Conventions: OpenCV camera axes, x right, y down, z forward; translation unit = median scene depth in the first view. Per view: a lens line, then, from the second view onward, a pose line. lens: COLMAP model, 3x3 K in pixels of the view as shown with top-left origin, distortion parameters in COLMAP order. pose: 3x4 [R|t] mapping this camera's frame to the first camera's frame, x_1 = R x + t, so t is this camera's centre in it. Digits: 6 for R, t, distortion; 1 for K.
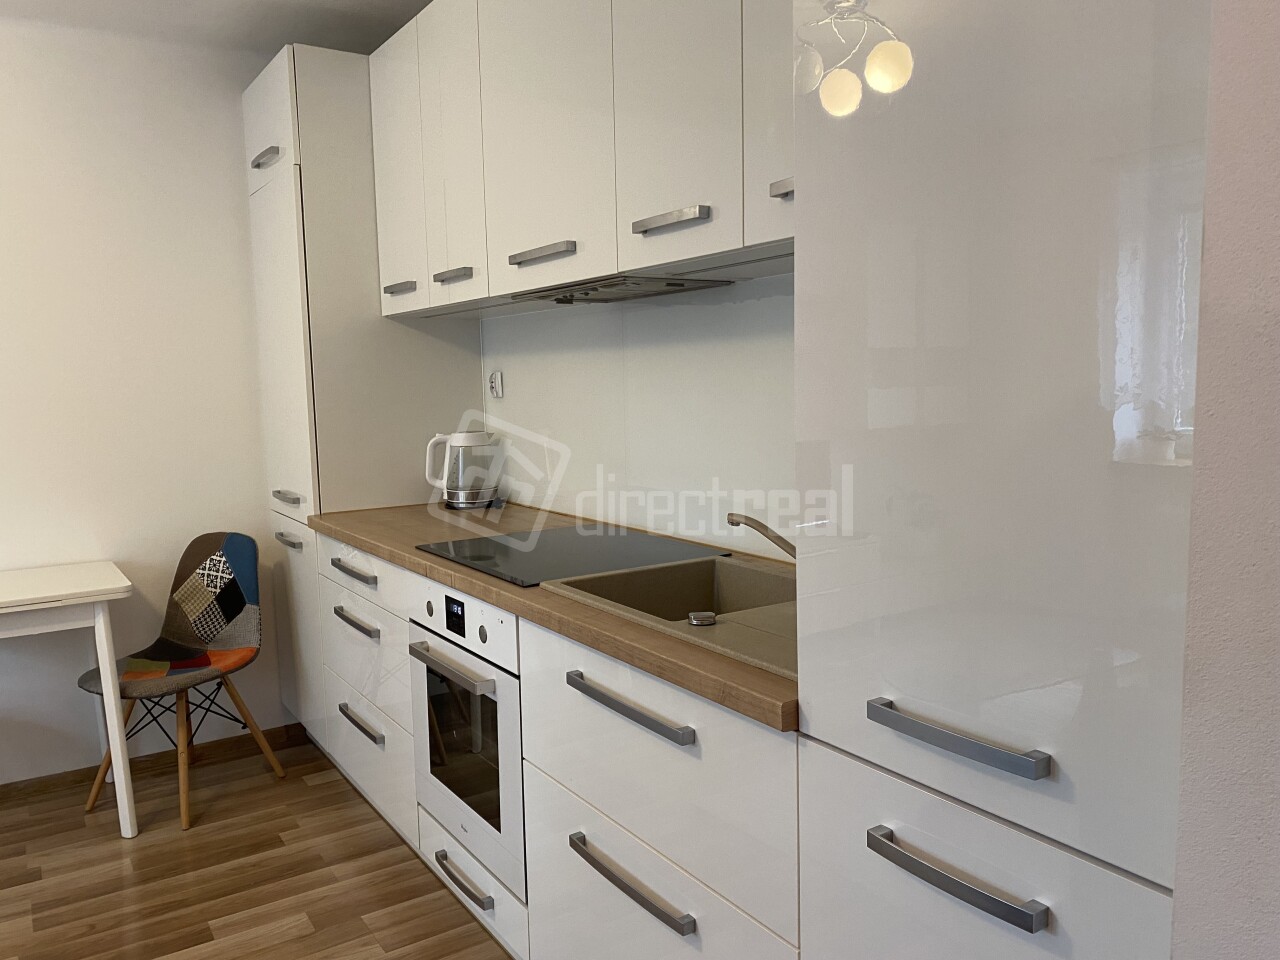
lens RADIAL K [[974.5, 0, 640.5], [0, 974.5, 479.1], [0, 0, 1]] dist [0.035883, -0.041579]
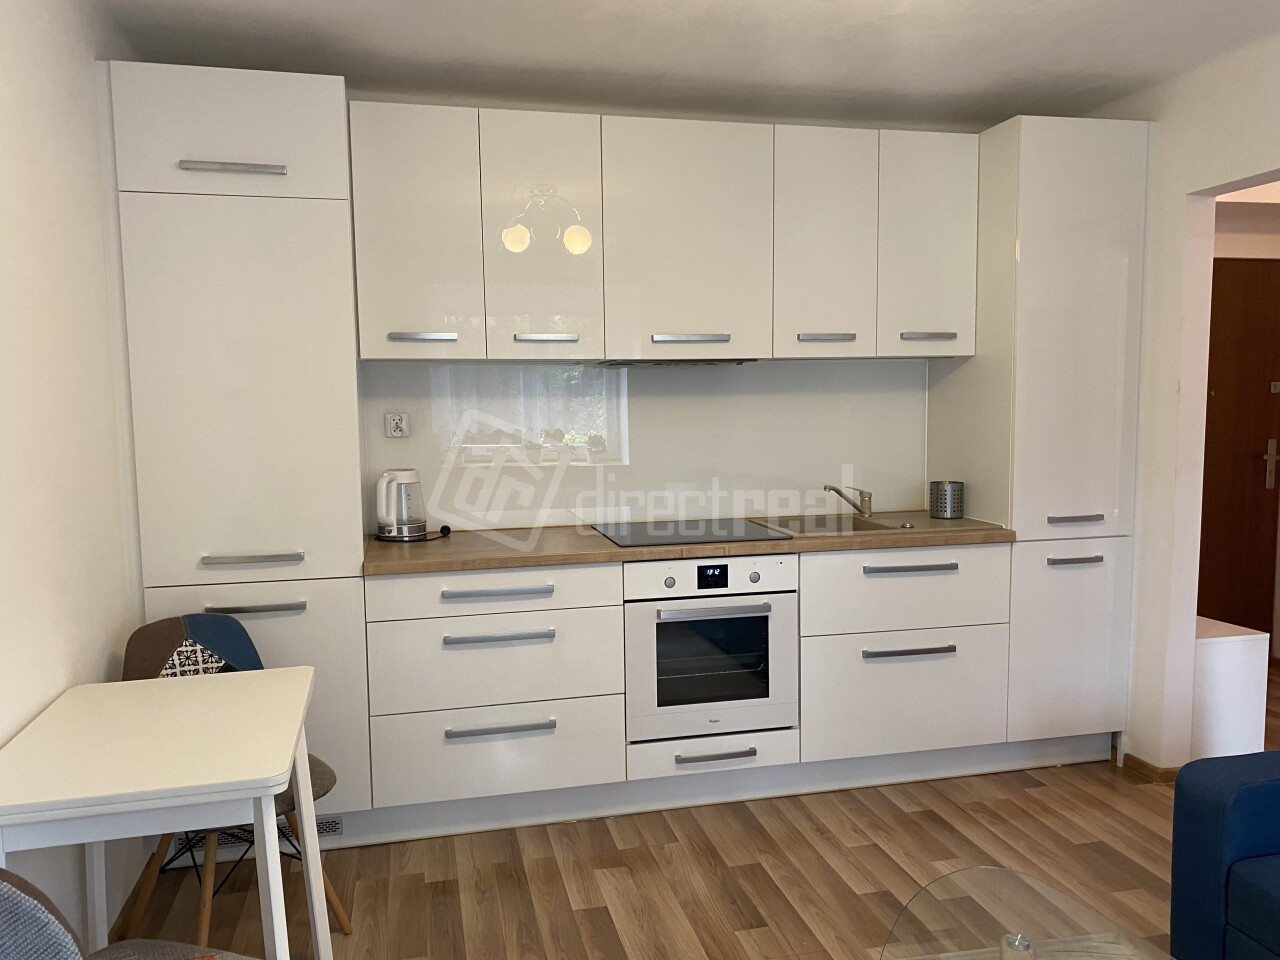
lens RADIAL K [[974.5, 0, 640.3], [0, 974.5, 482.2], [0, 0, 1]] dist [0.035883, -0.041579]
pose [[0.347126, -0.067213, 0.935407, -1.399378], [0.104276, 0.994010, 0.032727, -0.055710], [-0.932003, 0.086180, 0.352056, 0.491911]]
